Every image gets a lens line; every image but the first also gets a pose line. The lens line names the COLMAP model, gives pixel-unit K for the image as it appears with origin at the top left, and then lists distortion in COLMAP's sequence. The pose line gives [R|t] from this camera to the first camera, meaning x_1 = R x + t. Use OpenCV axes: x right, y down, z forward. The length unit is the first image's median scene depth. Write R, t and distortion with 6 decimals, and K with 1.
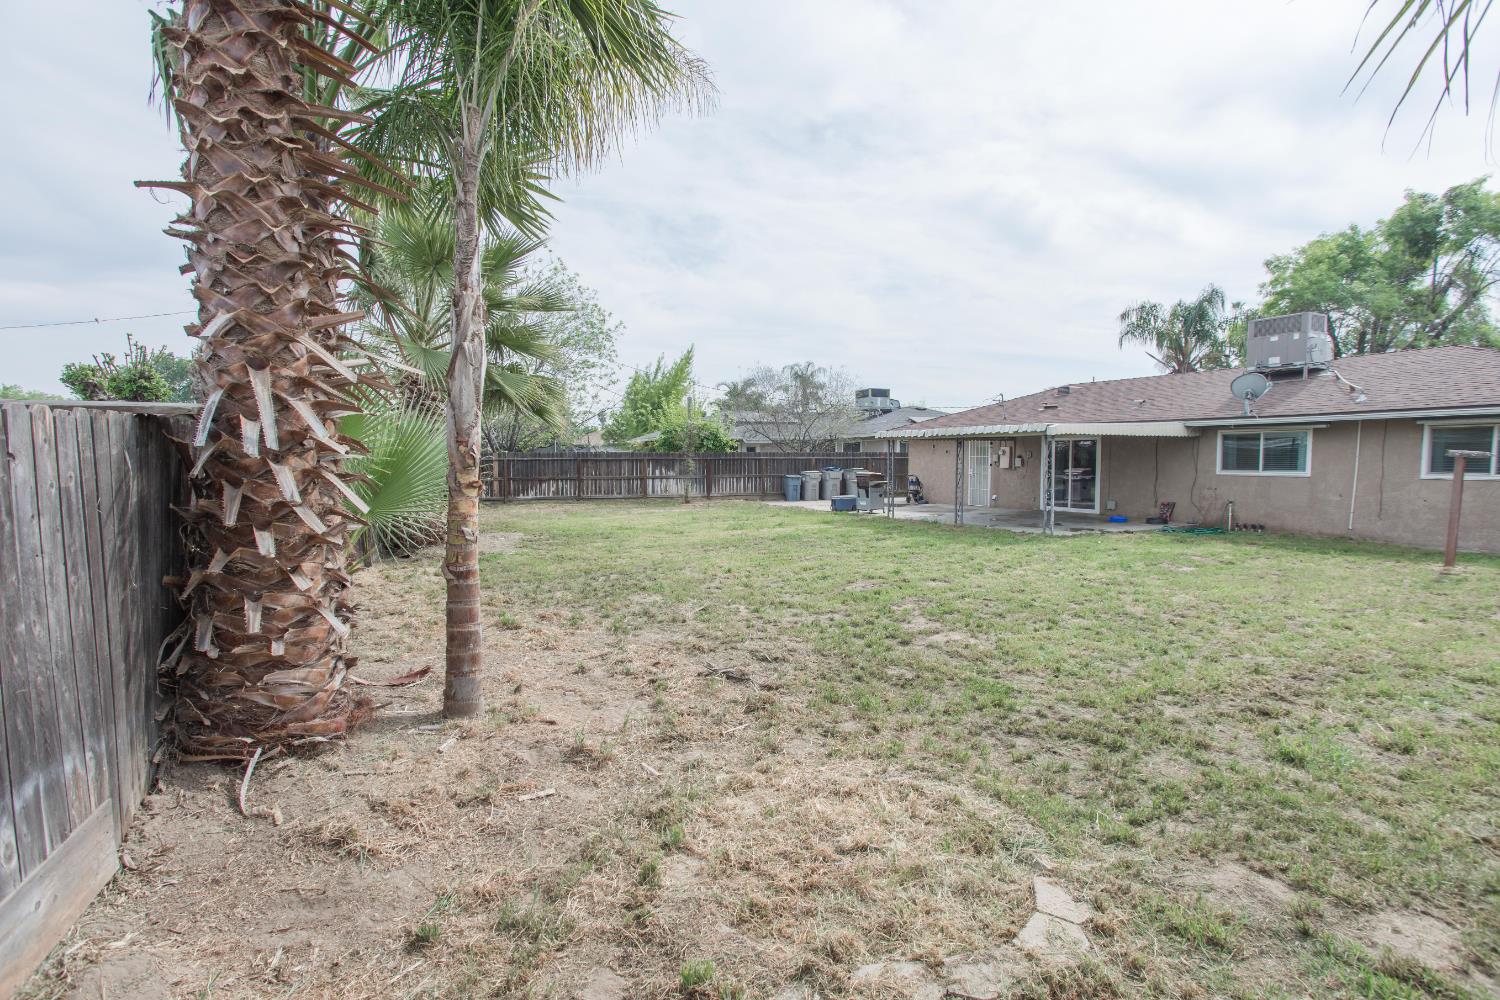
lens RADIAL K [[721.7, 0, 748.9], [0, 721.7, 507.1], [0, 0, 1]] dist [-0.027928, 0.014733]
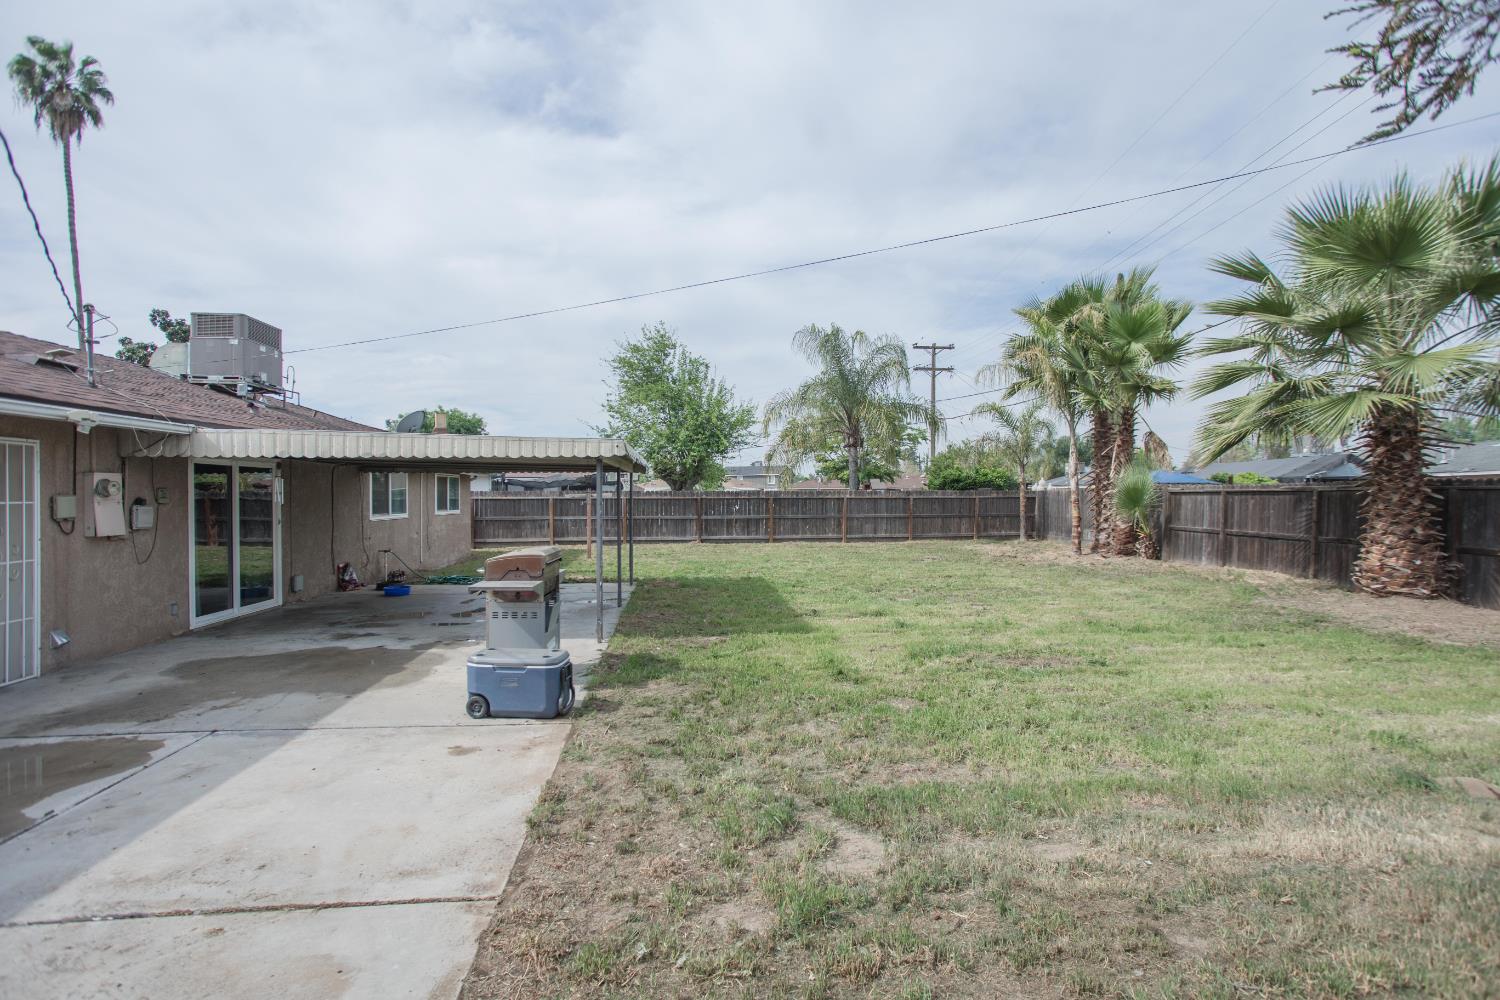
lens RADIAL K [[721.7, 0, 751.2], [0, 721.7, 503.8], [0, 0, 1]] dist [-0.027928, 0.014733]
pose [[-0.922050, 0.003037, 0.387059, -0.042410], [0.036762, 0.996136, 0.079758, -0.075756], [-0.385321, 0.087770, -0.918599, 1.057086]]
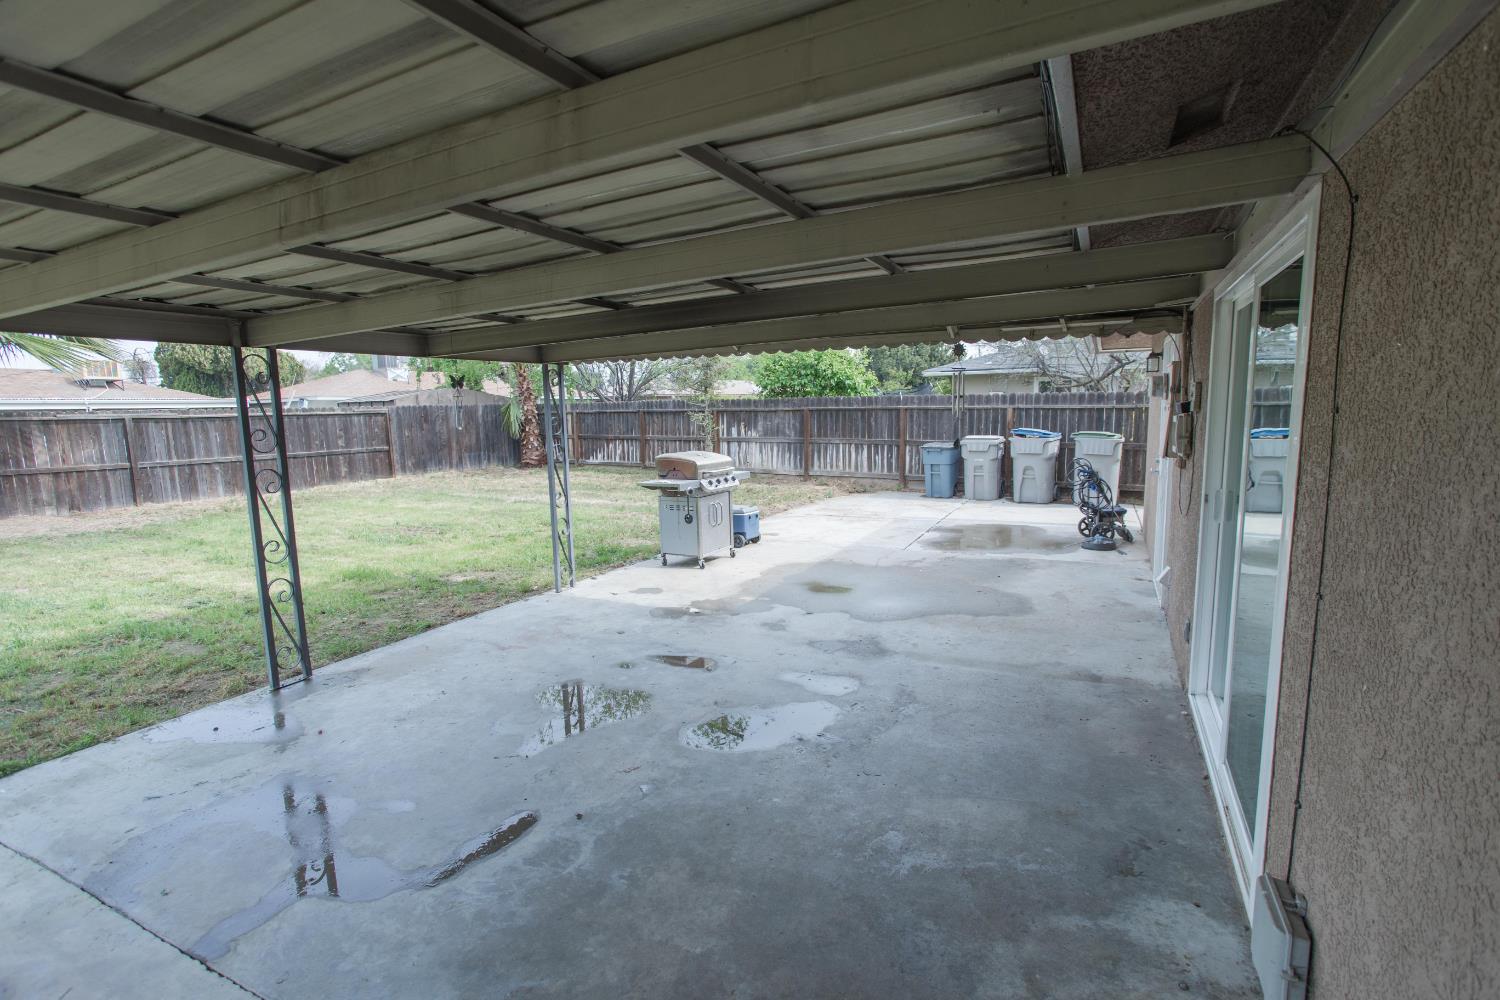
lens RADIAL K [[721.7, 0, 749.2], [0, 721.7, 497.2], [0, 0, 1]] dist [-0.027928, 0.014733]
pose [[0.576384, 0.095476, -0.811582, 0.417941], [-0.042194, 0.995304, 0.087123, -0.048888], [0.816089, -0.015973, 0.577705, 0.669840]]
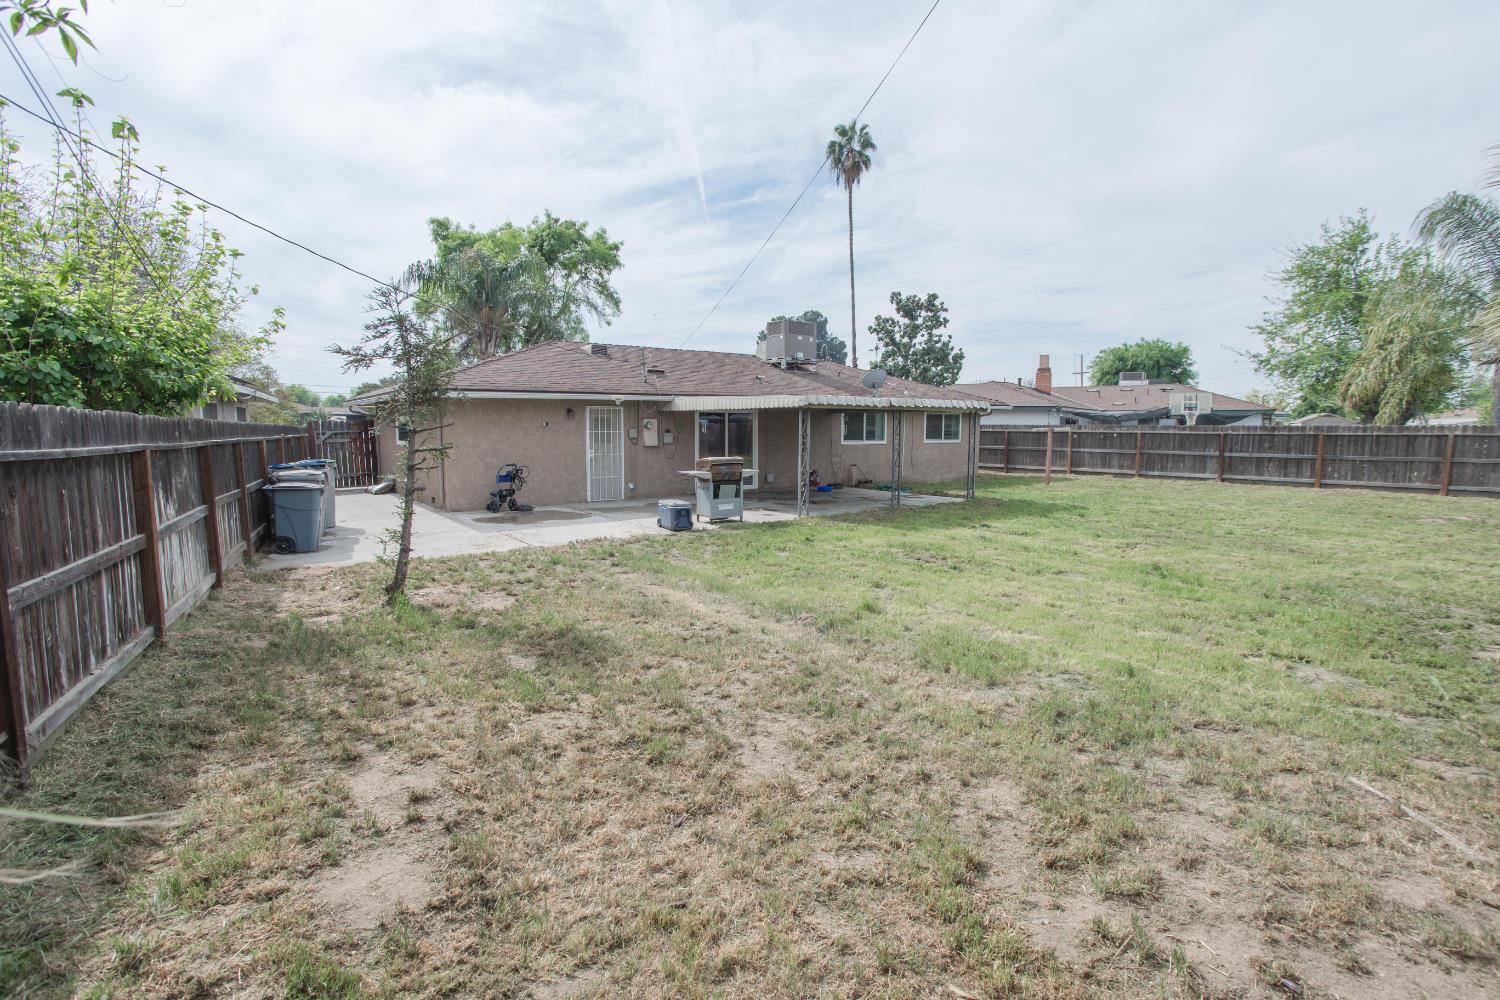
lens RADIAL K [[721.7, 0, 752.6], [0, 721.7, 500.5], [0, 0, 1]] dist [-0.027928, 0.014733]
pose [[-0.153265, -0.097281, 0.983385, -0.385410], [0.073570, 0.991258, 0.109526, -0.065476], [-0.985443, 0.089134, -0.144768, 0.898226]]
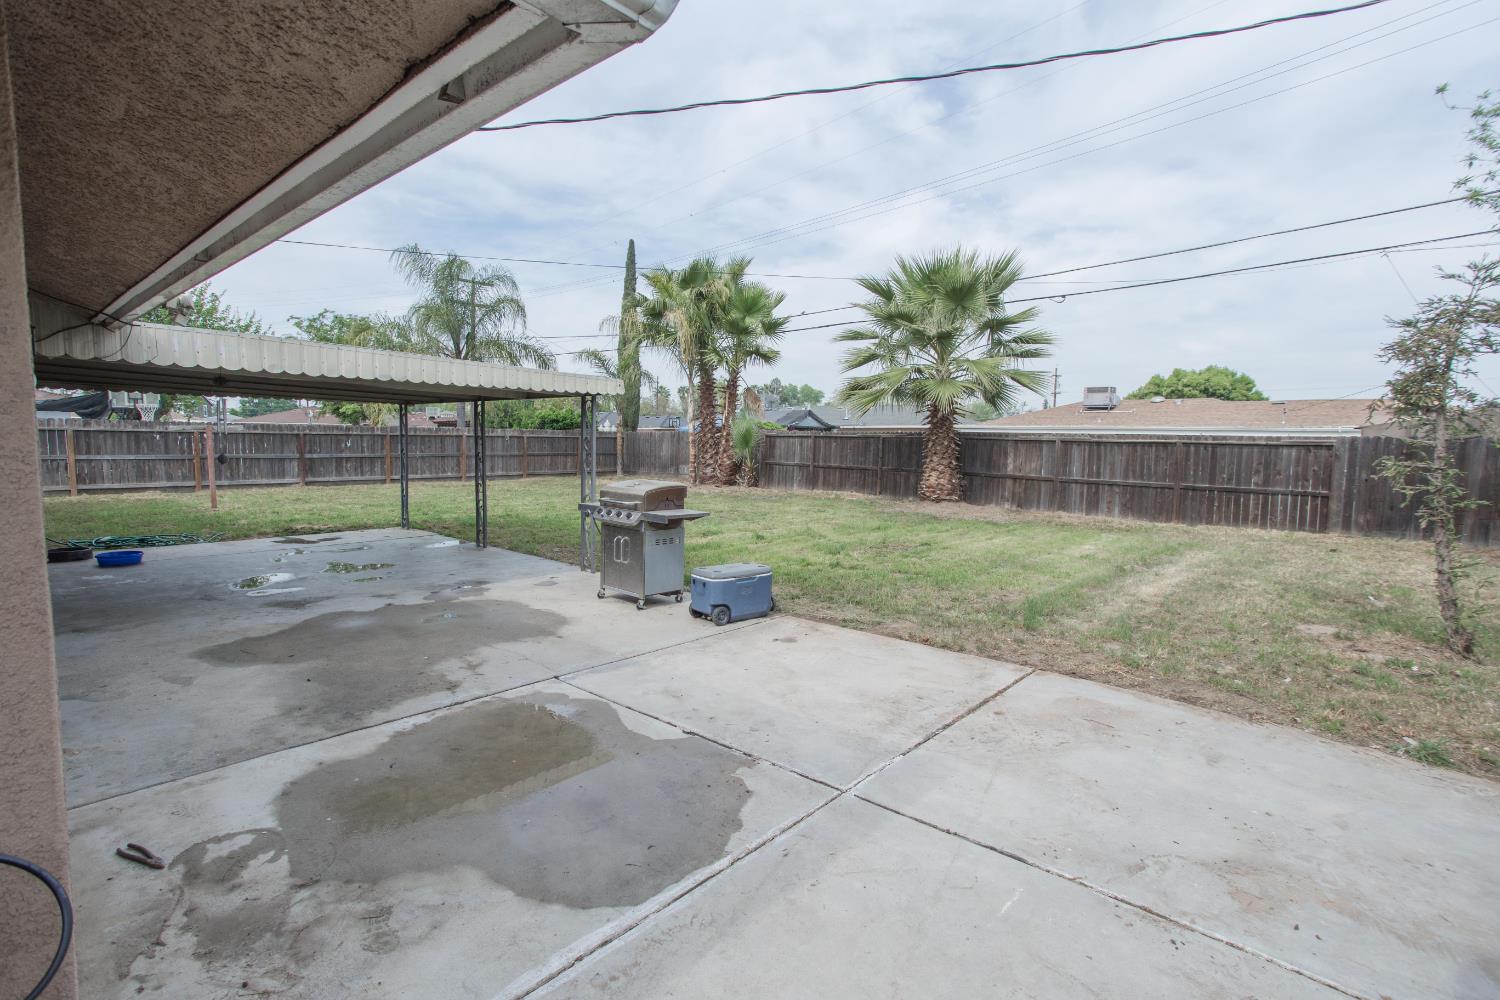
lens RADIAL K [[721.7, 0, 754.6], [0, 721.7, 513.8], [0, 0, 1]] dist [-0.027928, 0.014733]
pose [[-0.937063, 0.024846, -0.348276, 0.199639], [-0.039467, 0.983535, 0.176353, -0.081105], [0.346923, 0.178999, -0.920654, 1.128069]]
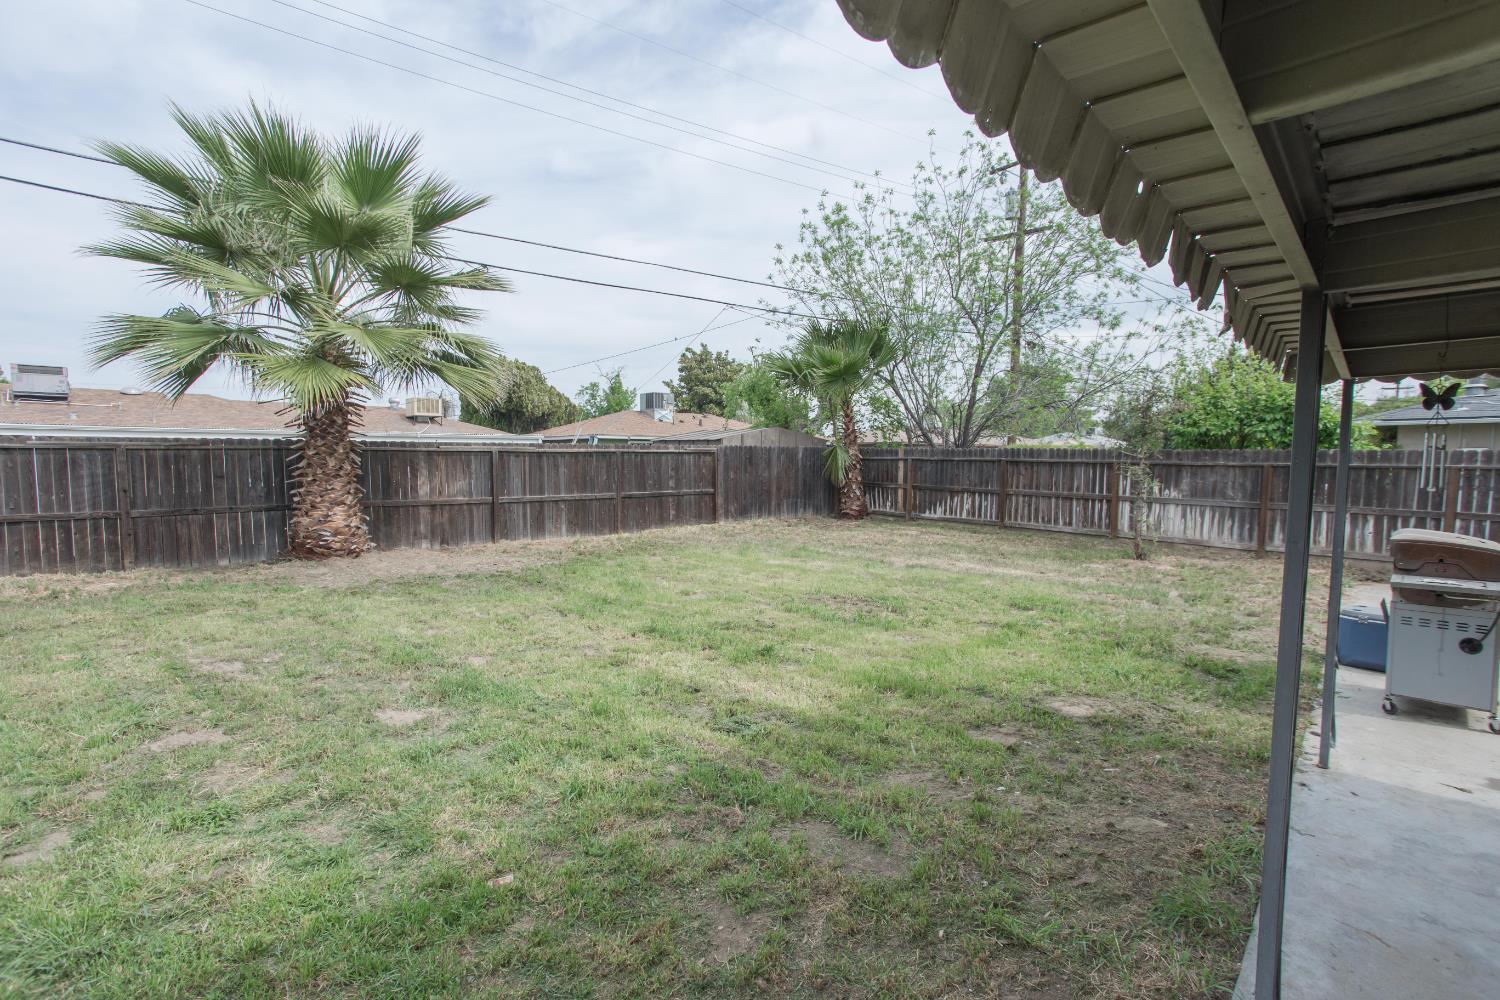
lens RADIAL K [[721.7, 0, 754.6], [0, 721.7, 509.7], [0, 0, 1]] dist [-0.027928, 0.014733]
pose [[0.348685, 0.078173, -0.933974, 0.258865], [-0.077712, 0.995495, 0.054310, -0.042087], [0.934013, 0.053644, 0.353189, 0.591947]]
